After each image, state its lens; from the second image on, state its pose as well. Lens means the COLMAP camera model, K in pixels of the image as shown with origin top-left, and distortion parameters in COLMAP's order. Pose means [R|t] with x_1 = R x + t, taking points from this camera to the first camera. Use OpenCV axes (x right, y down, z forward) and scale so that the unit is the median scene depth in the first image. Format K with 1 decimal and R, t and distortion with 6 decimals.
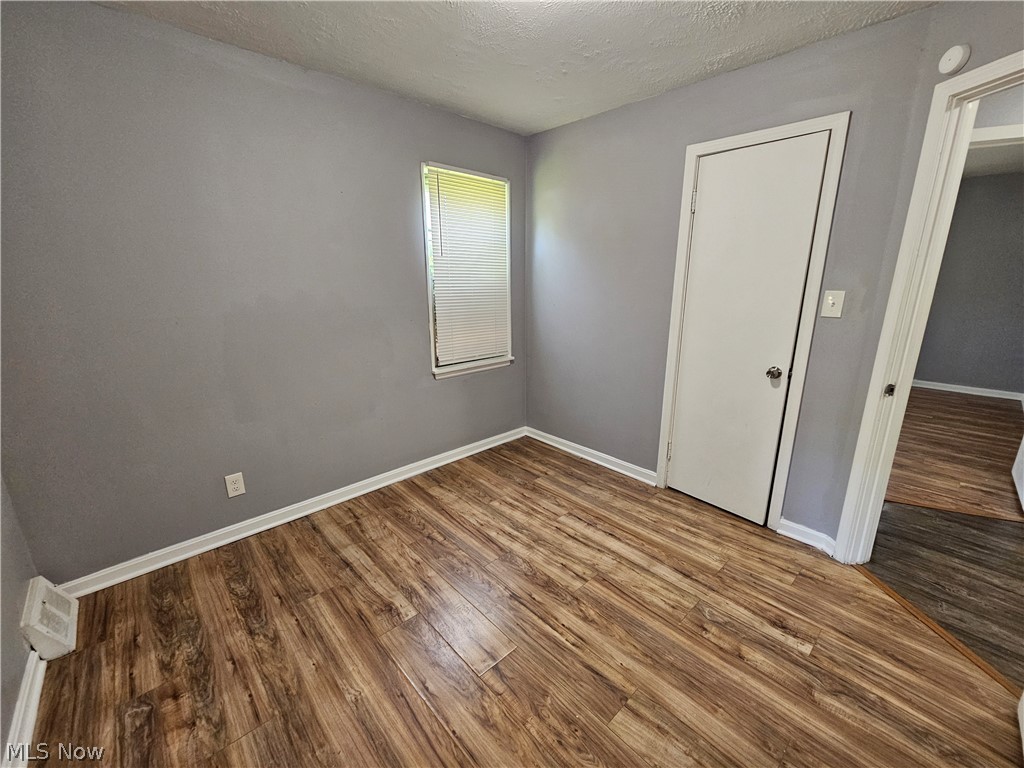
lens RADIAL K [[423.7, 0, 512.4], [0, 423.7, 386.4], [0, 0, 1]] dist [0.000310, 0.000276]
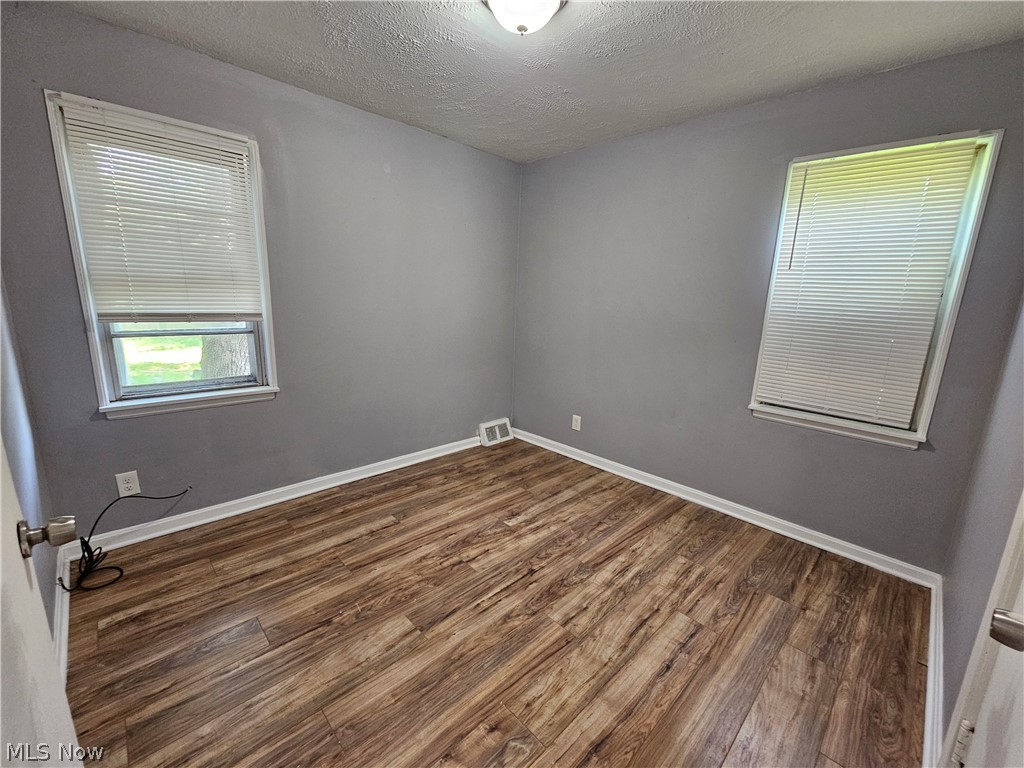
lens RADIAL K [[420.6, 0, 512.0], [0, 420.6, 384.0], [0, 0, 1]] dist [0.001322, 0.000488]
pose [[0.030434, 0.216515, -0.975805, 0.958156], [-0.290438, 0.936050, 0.198636, -0.162286], [0.956410, 0.277366, 0.091372, 0.708317]]
